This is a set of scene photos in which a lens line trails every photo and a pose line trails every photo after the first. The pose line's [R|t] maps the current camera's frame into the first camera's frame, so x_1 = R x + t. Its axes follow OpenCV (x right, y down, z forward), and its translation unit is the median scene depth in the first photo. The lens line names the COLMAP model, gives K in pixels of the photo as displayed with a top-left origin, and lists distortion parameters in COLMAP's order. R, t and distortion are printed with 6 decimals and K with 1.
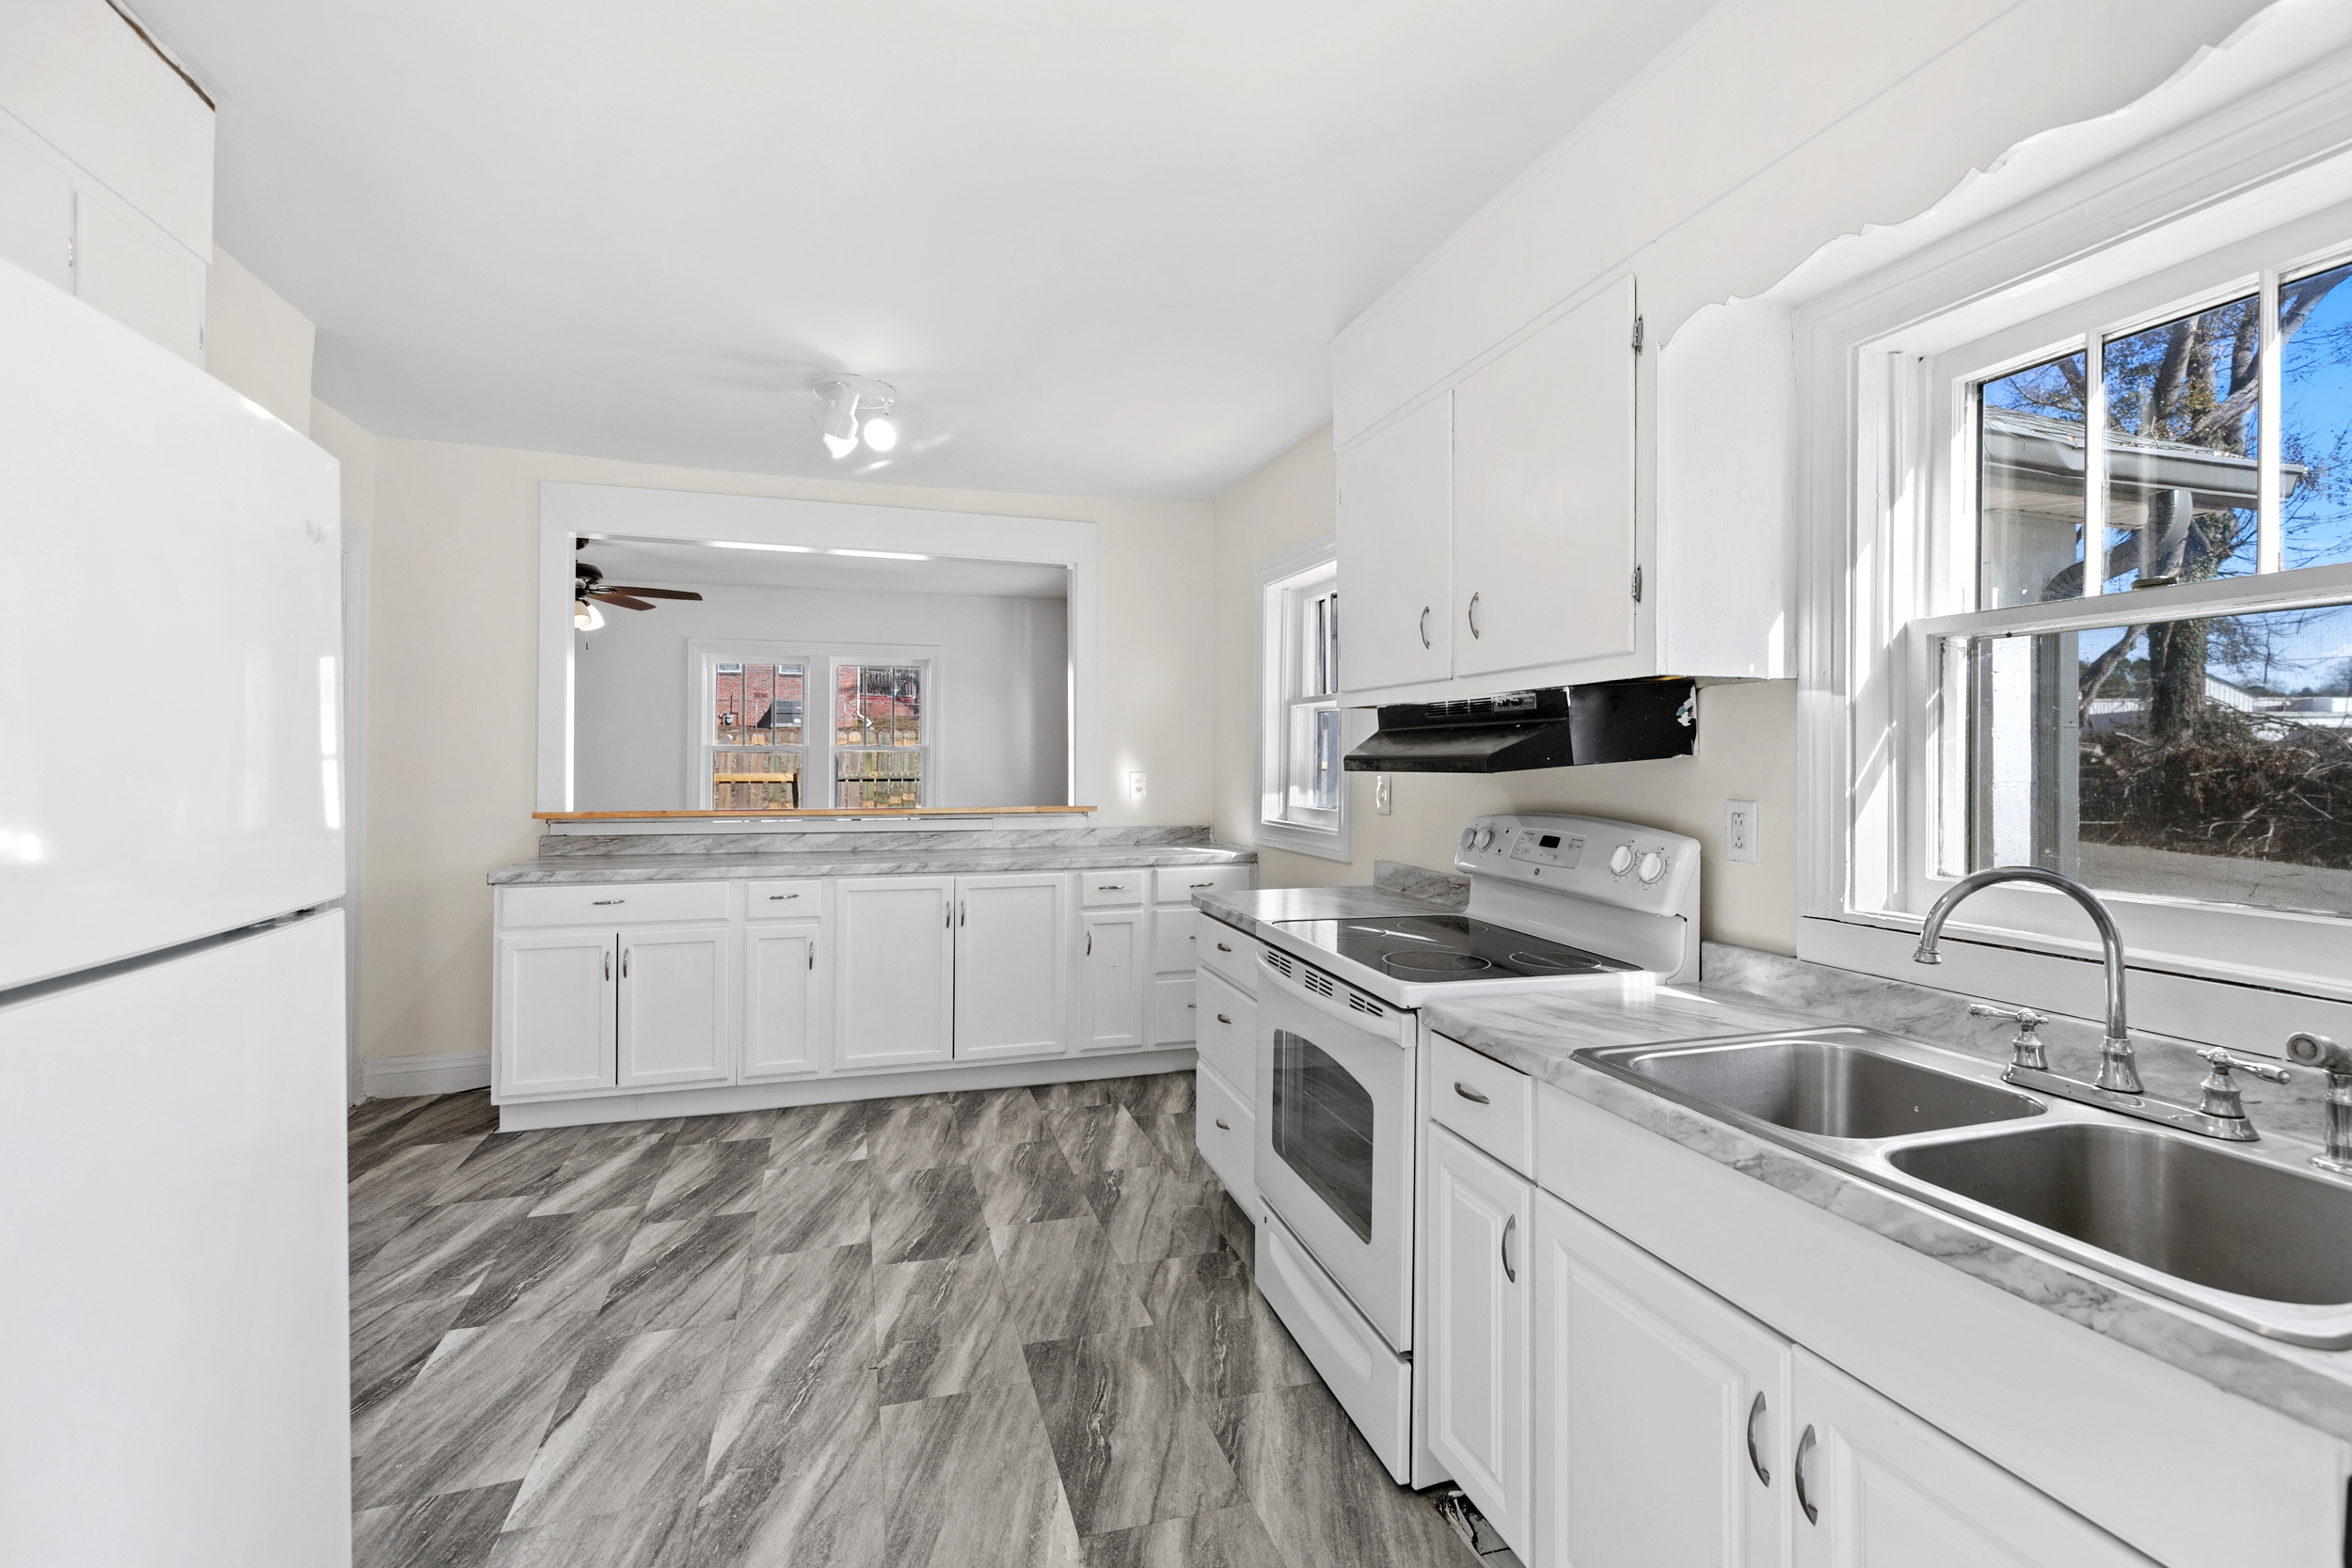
lens RADIAL K [[1070.3, 0, 1181.0], [0, 1070.3, 760.6], [0, 0, 1]] dist [0.010966, -0.000466]
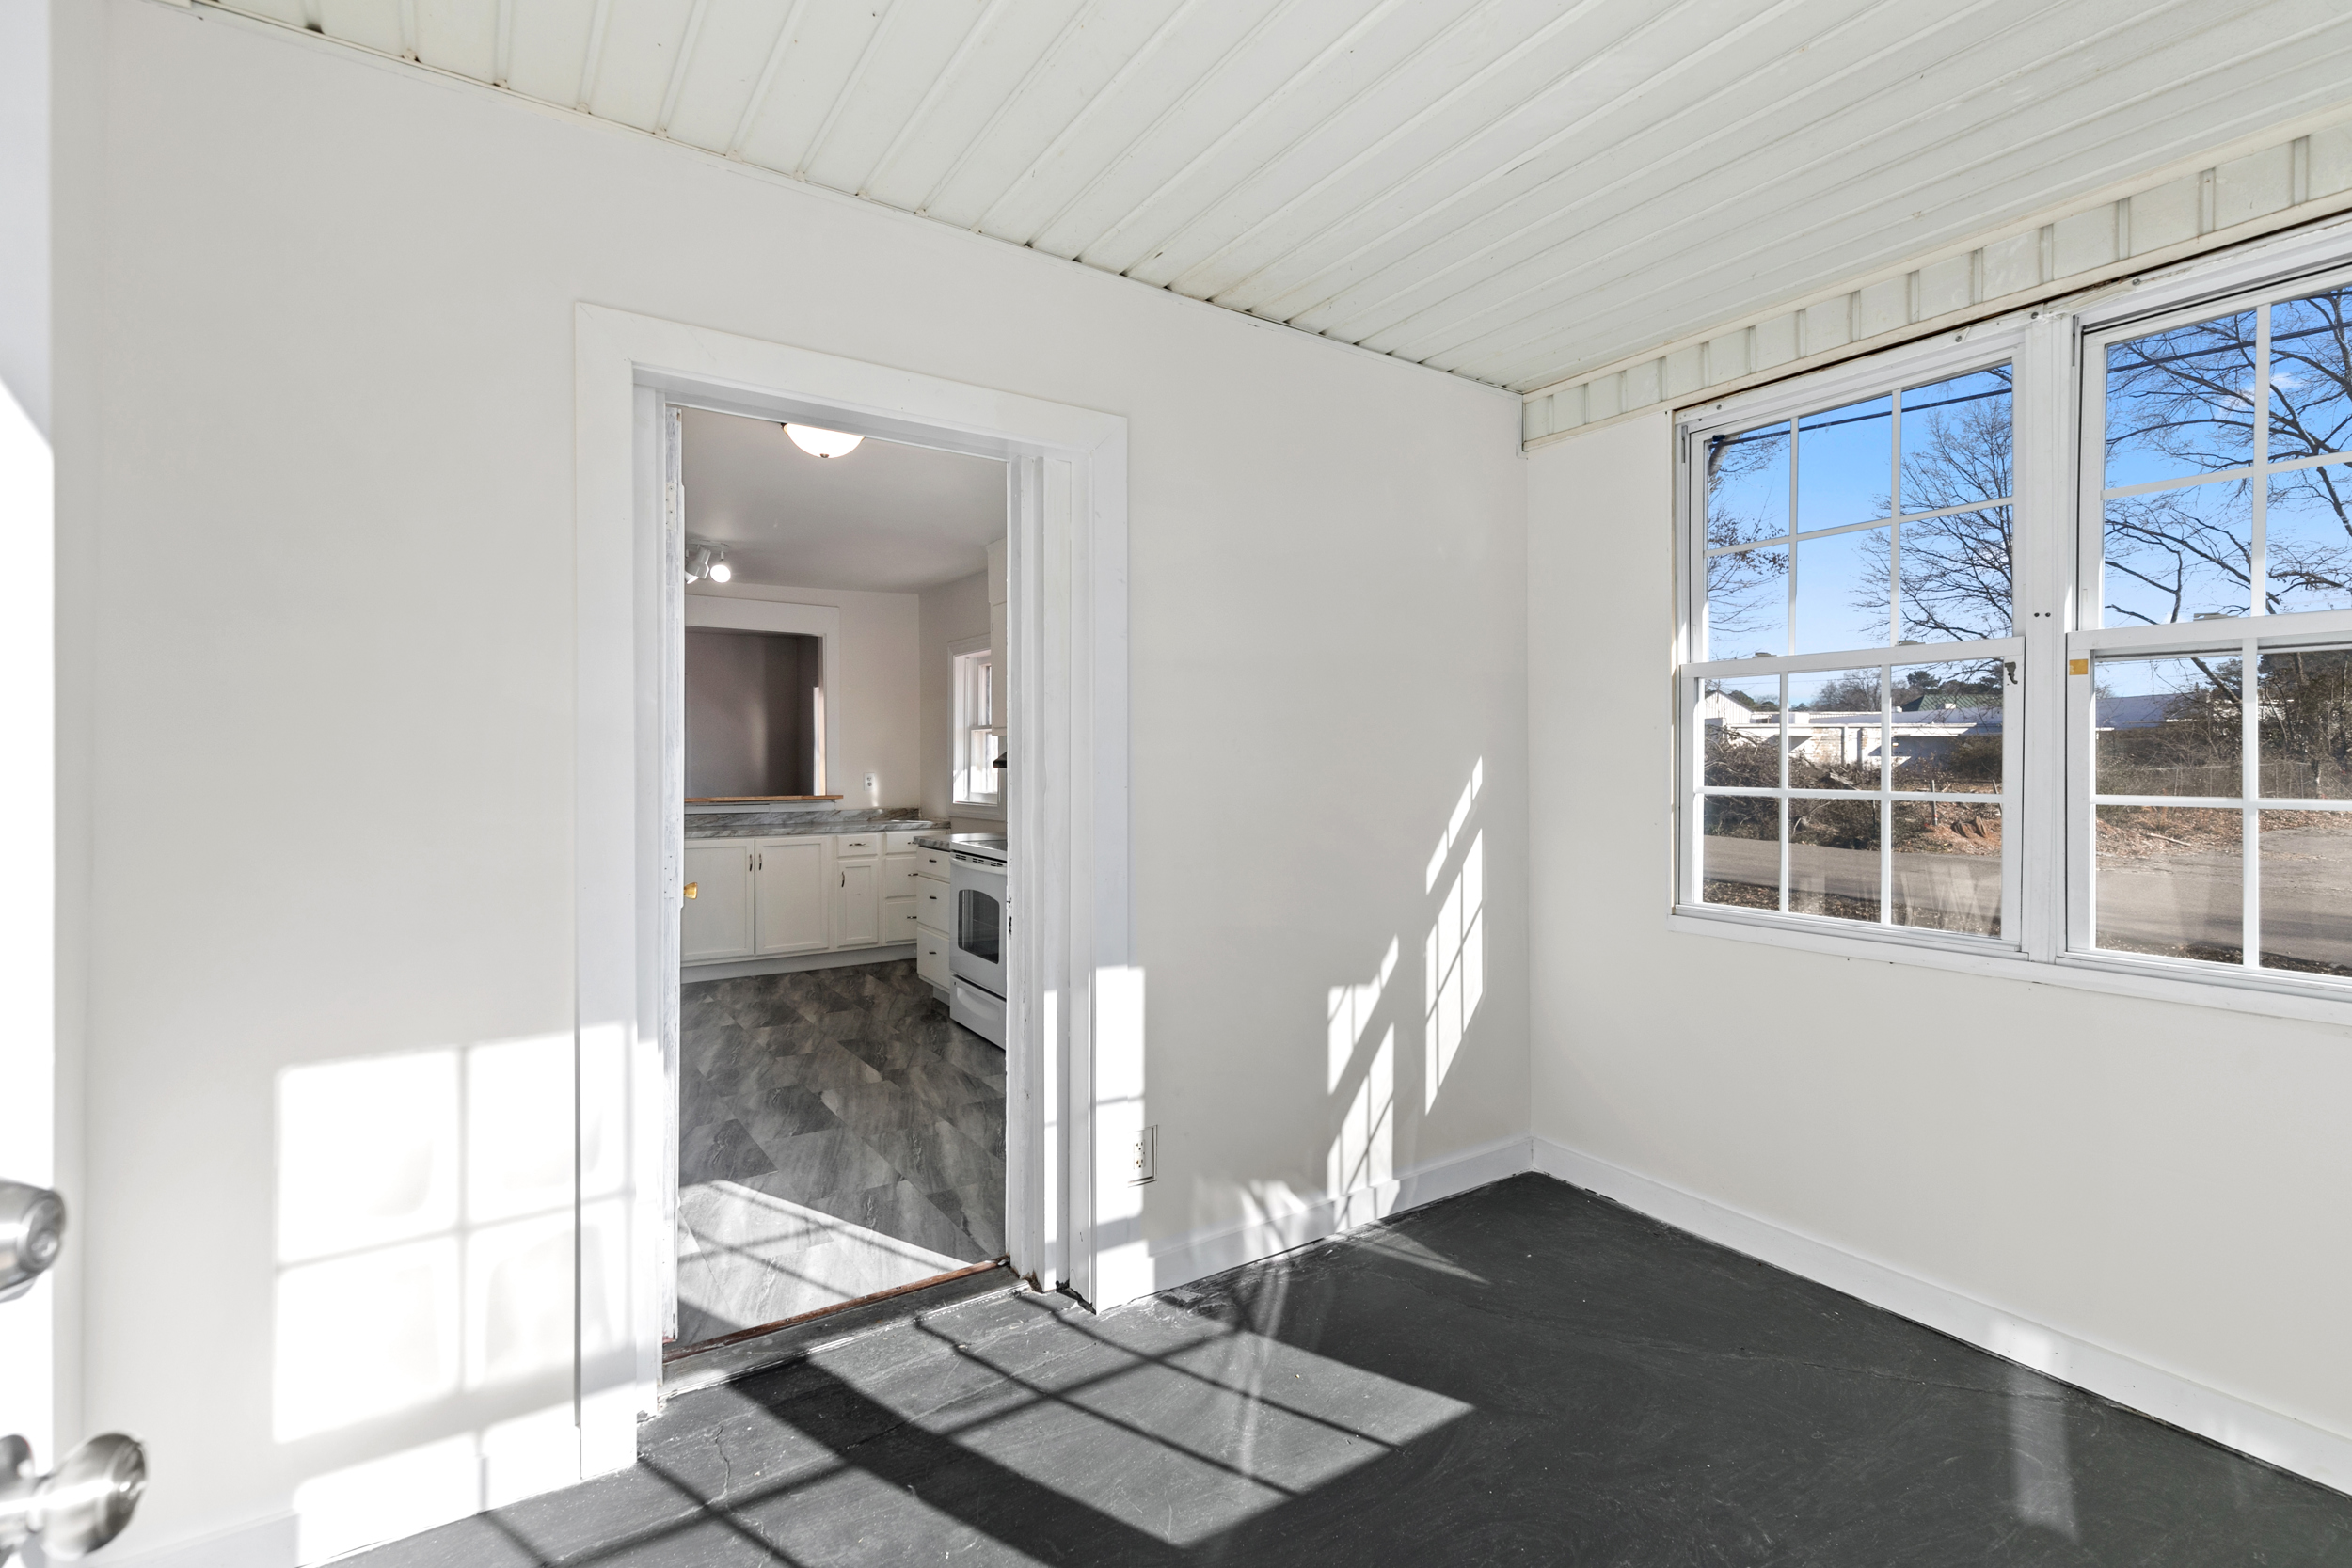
lens RADIAL K [[1070.3, 0, 1192.2], [0, 1070.3, 762.9], [0, 0, 1]] dist [0.010966, -0.000466]
pose [[0.957449, -0.004823, 0.288562, -0.055581], [0.005545, 0.999983, -0.001683, 0.003031], [-0.288549, 0.003211, 0.957460, -0.797748]]
